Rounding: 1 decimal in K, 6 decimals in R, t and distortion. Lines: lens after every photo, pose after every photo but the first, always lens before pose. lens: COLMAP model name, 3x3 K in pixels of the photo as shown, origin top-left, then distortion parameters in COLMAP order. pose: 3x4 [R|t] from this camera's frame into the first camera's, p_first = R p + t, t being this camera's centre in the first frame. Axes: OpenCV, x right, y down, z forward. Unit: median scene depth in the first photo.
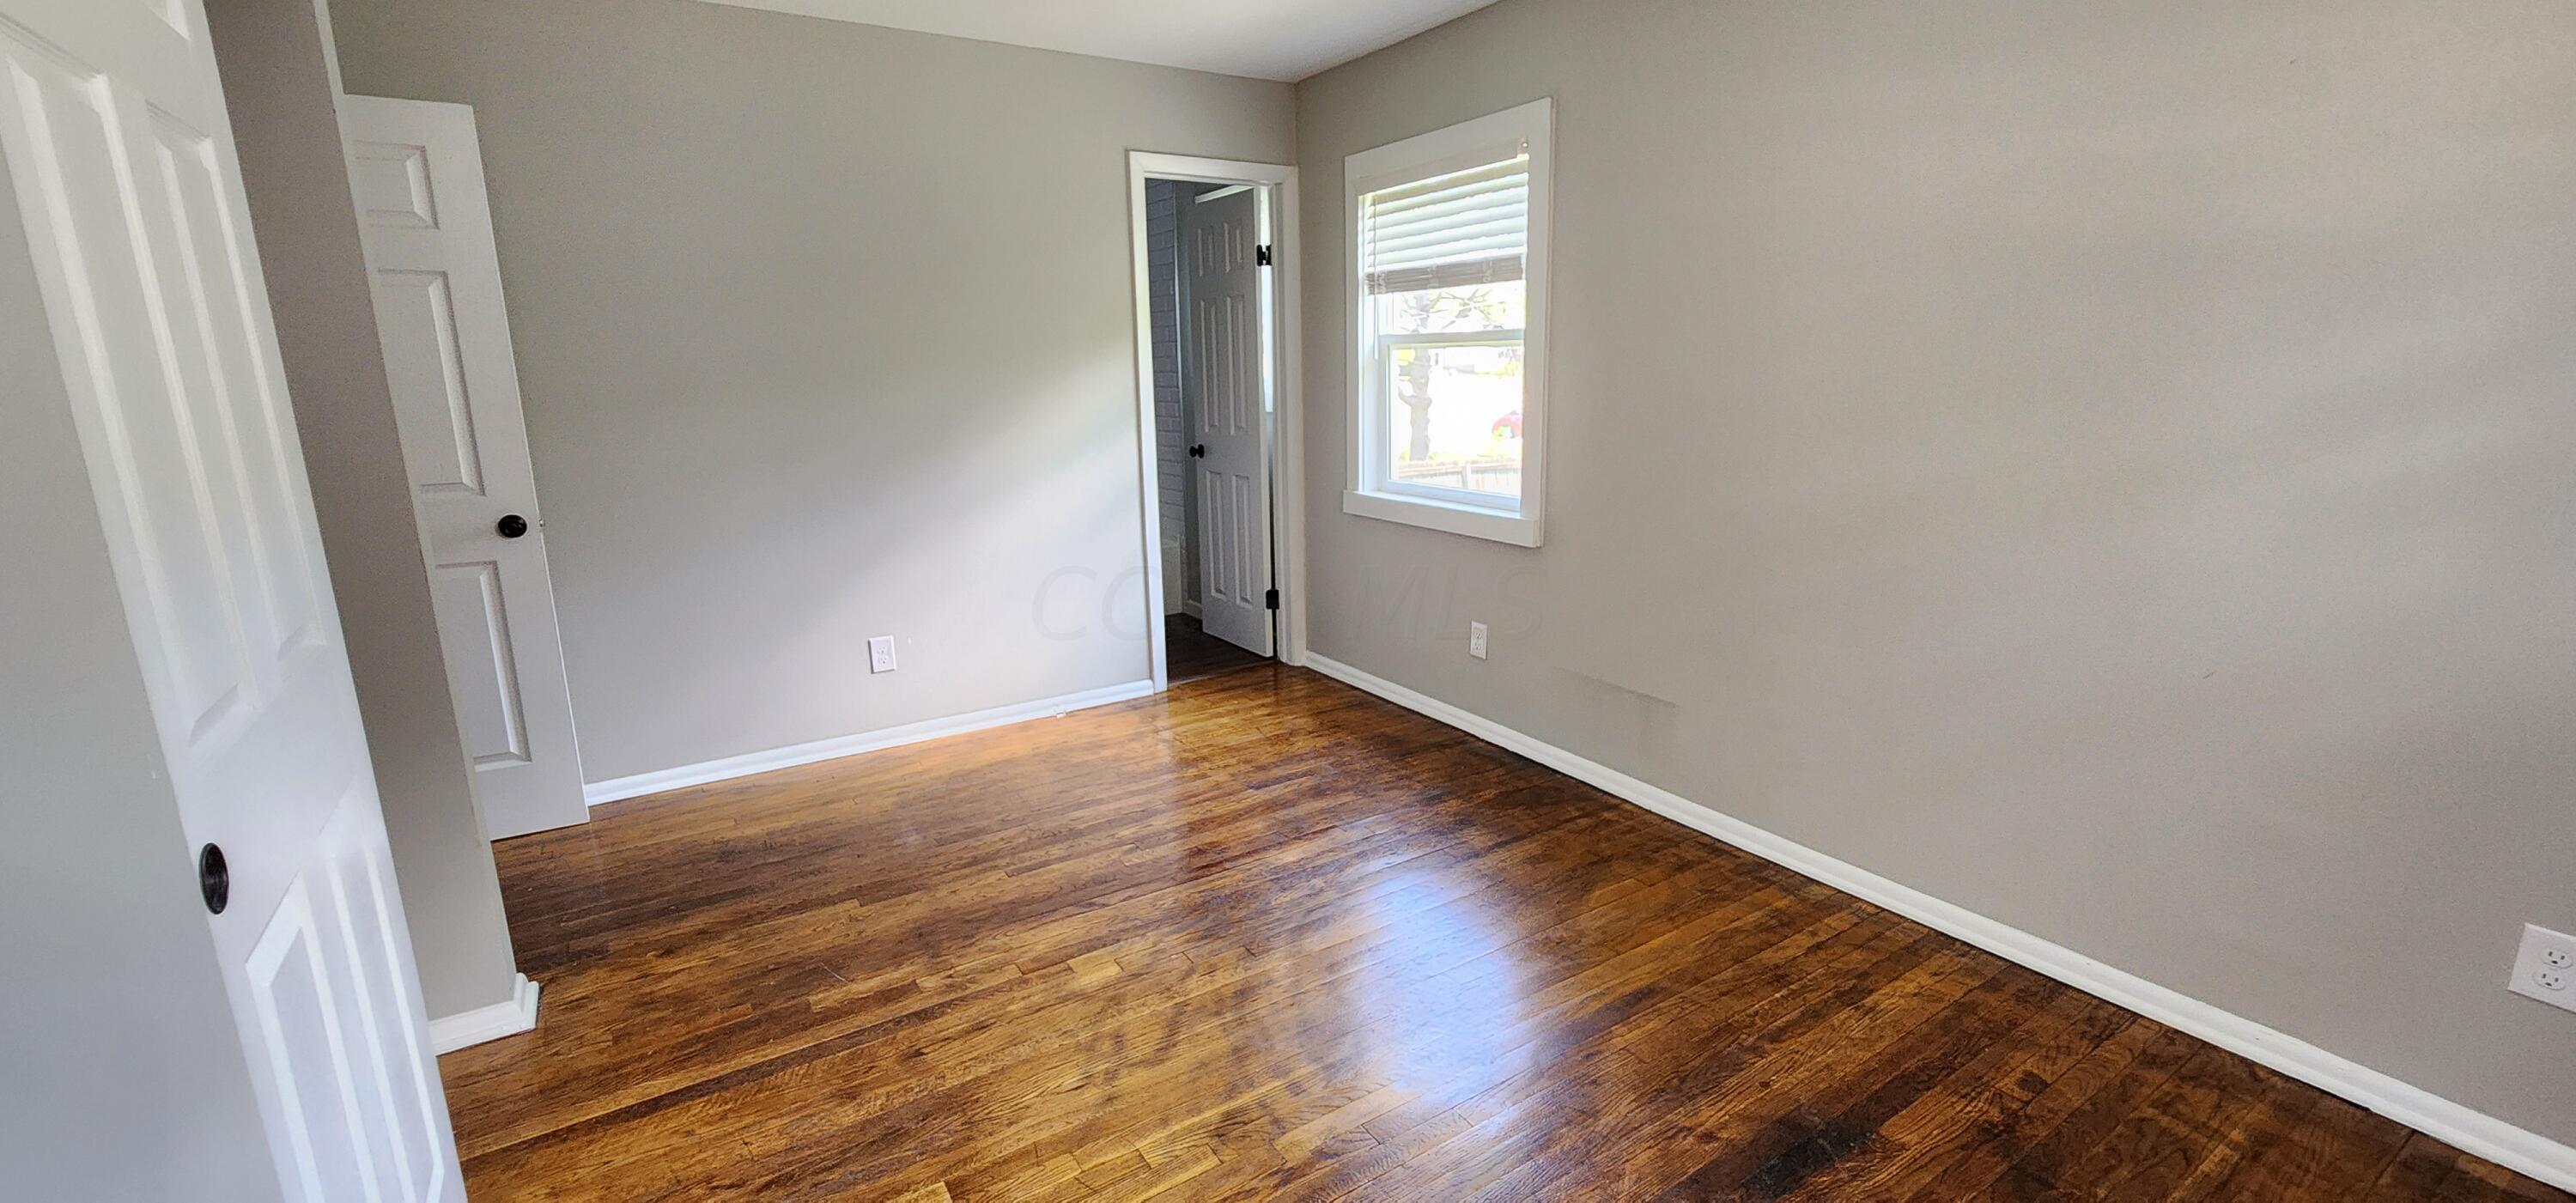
lens RADIAL K [[1062.5, 0, 1295.6], [0, 1062.5, 597.8], [0, 0, 1]] dist [-0.006439, 0.003518]
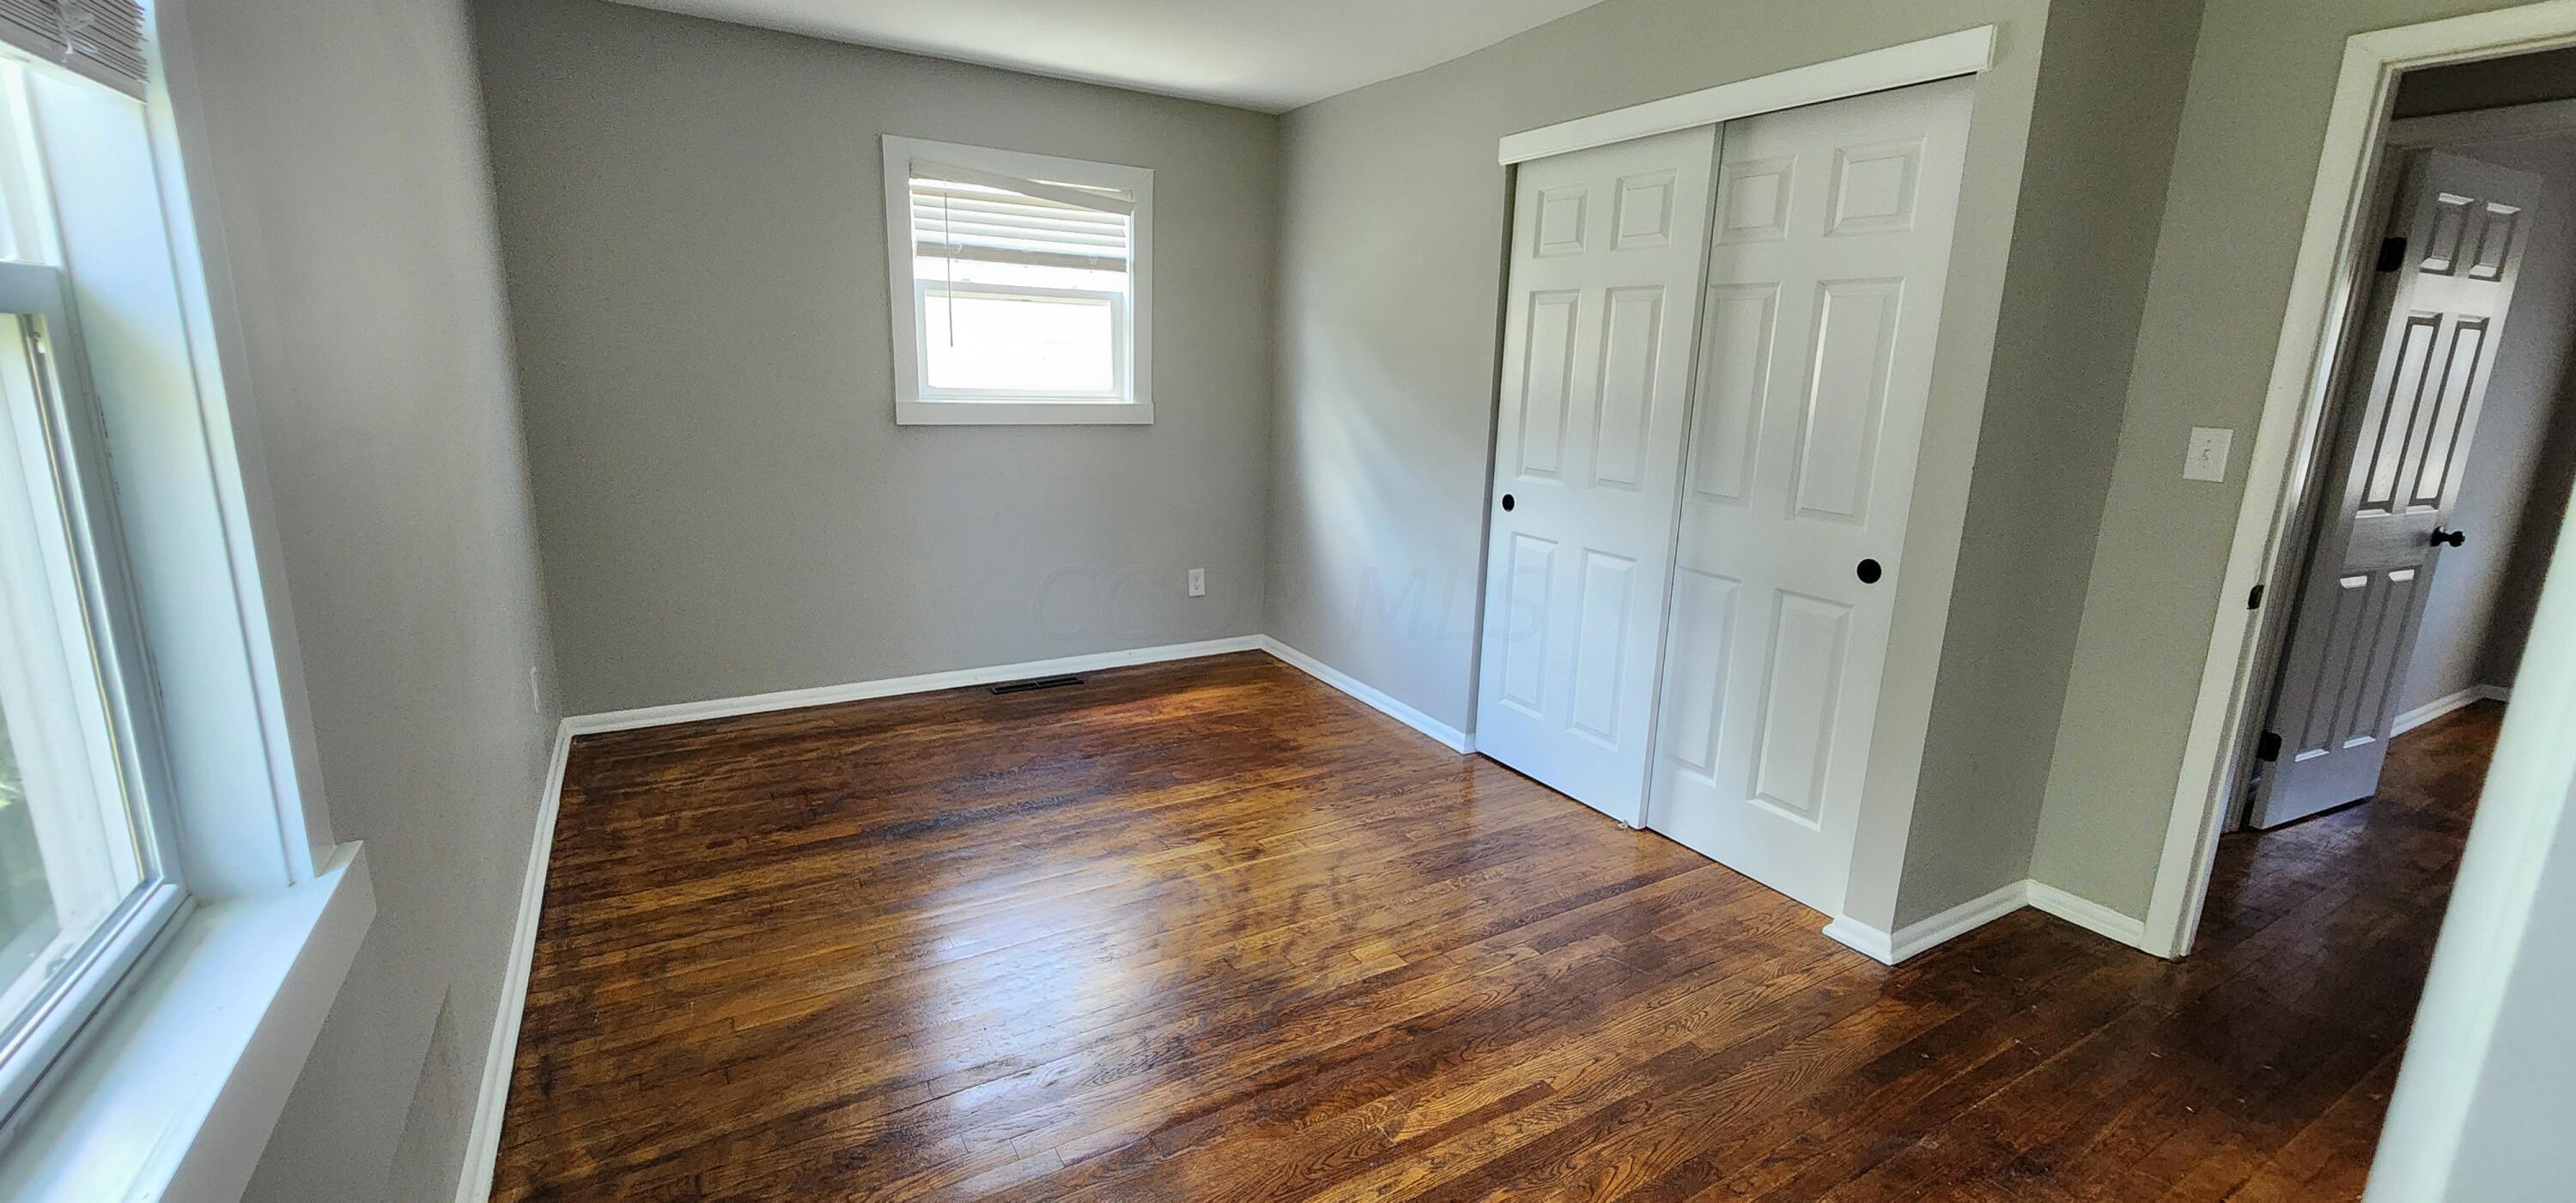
lens RADIAL K [[1062.5, 0, 1295.6], [0, 1062.5, 597.8], [0, 0, 1]] dist [-0.006439, 0.003518]
pose [[-0.999365, -0.020301, 0.029284, -0.135066], [-0.005664, 0.901889, 0.431930, -0.434496], [-0.035180, 0.431490, -0.901432, 1.840518]]
